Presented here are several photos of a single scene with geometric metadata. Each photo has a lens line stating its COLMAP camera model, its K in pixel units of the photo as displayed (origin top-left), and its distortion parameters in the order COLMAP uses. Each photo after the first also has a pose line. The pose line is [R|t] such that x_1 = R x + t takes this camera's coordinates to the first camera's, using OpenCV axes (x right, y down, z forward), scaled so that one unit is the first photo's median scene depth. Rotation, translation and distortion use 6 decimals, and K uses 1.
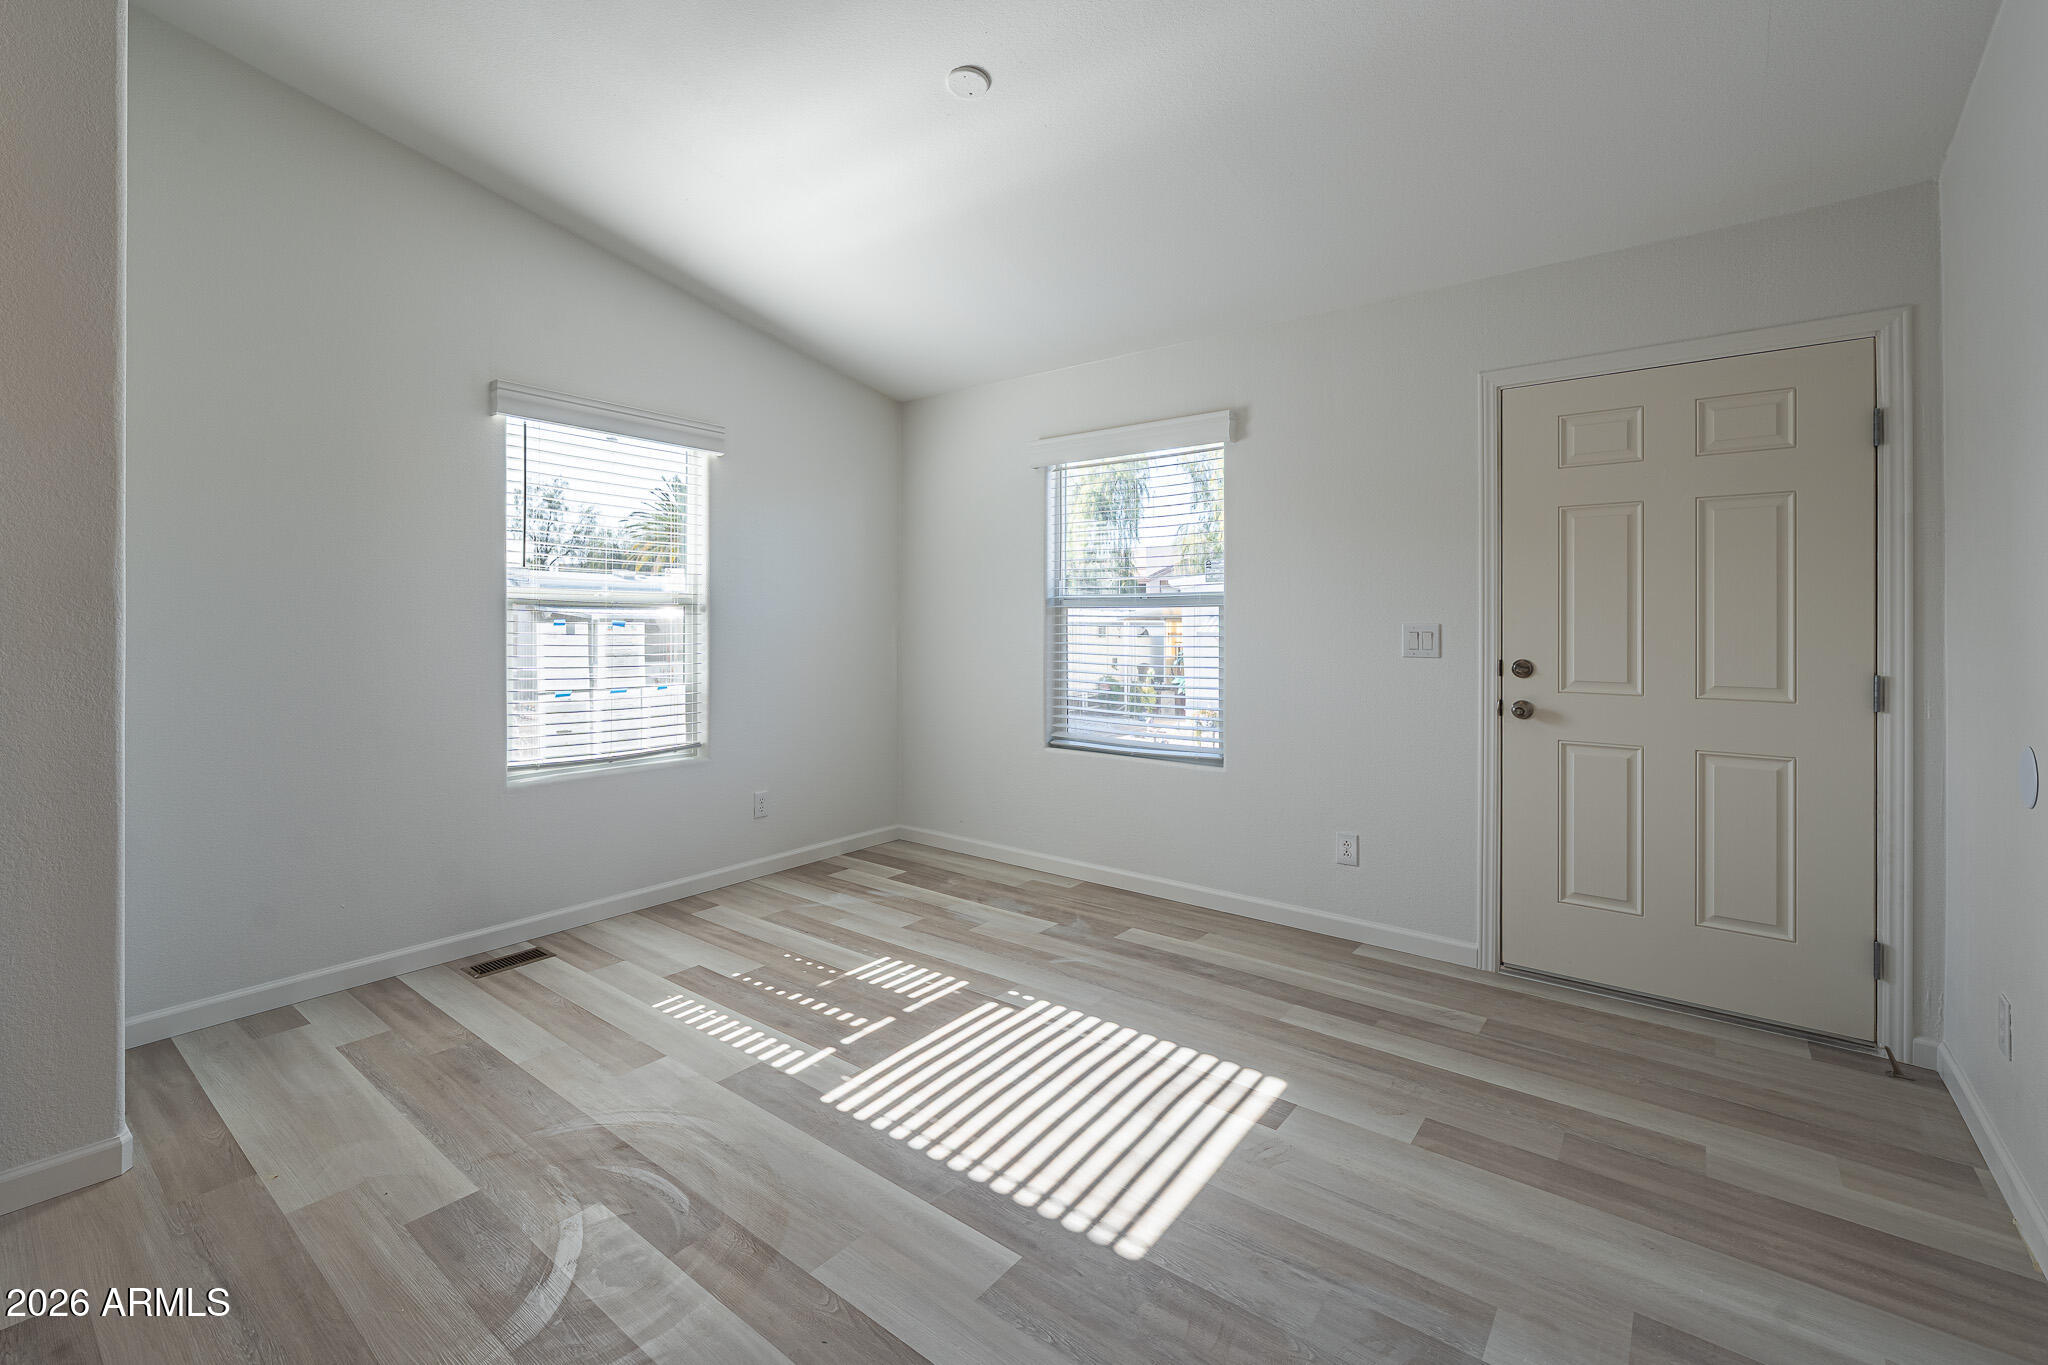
lens RADIAL K [[883.3, 0, 1024.0], [0, 883.3, 682.5], [0, 0, 1]] dist [-0.000919, -0.000389]
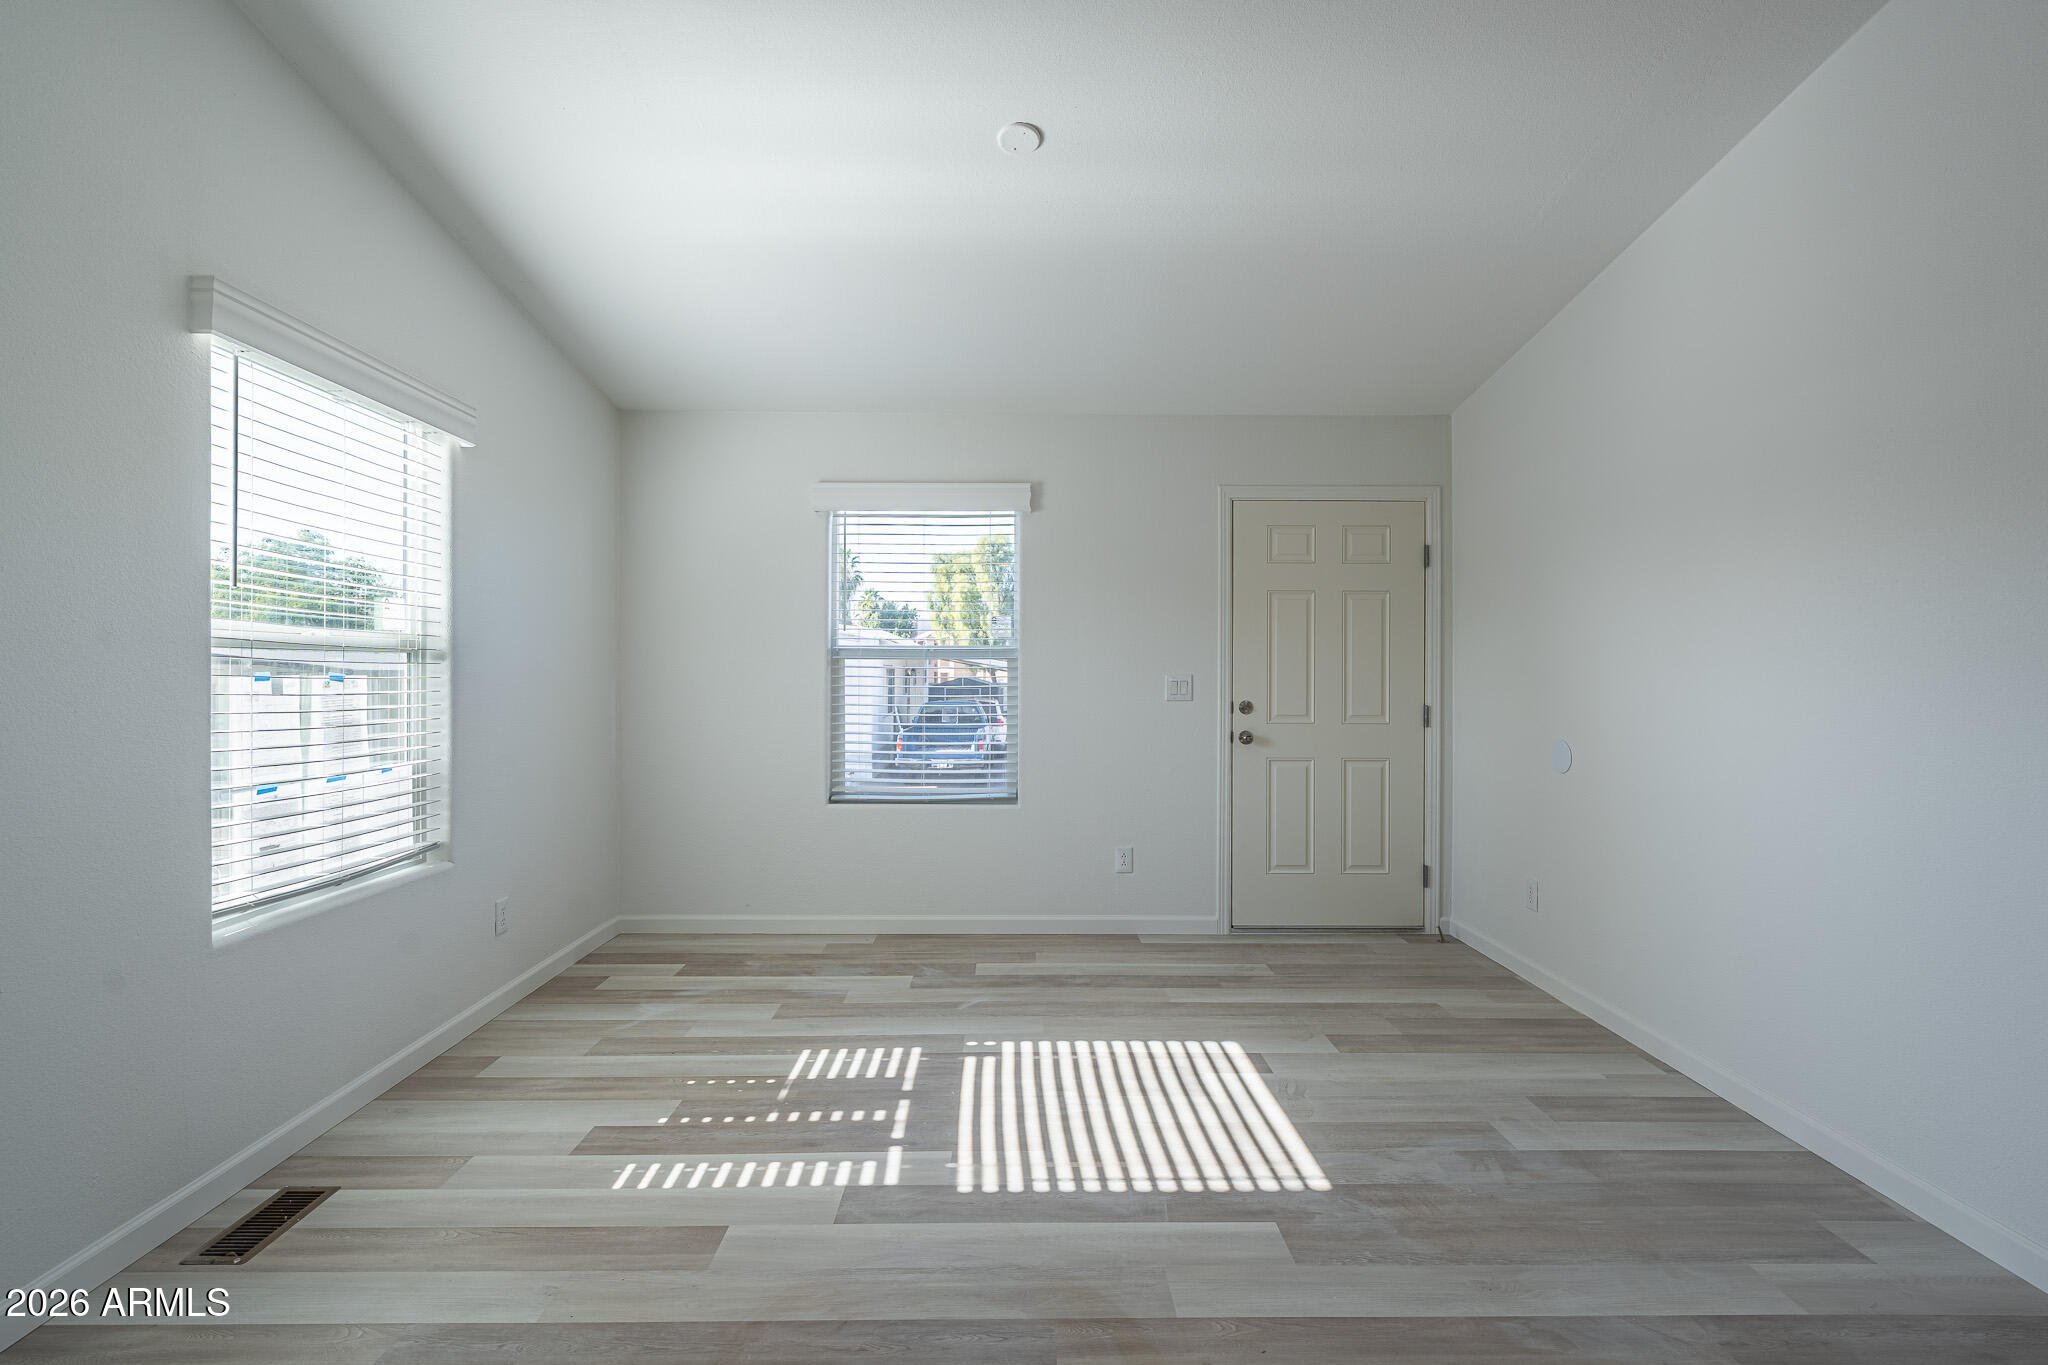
lens RADIAL K [[858.3, 0, 1047.4], [0, 858.3, 736.3], [0, 0, 1]] dist [-0.001159, -0.000736]
pose [[0.768299, -0.049008, 0.638212, -0.519750], [0.042878, 0.998766, 0.025077, -0.017635], [-0.638653, 0.008099, 0.769452, 0.177753]]
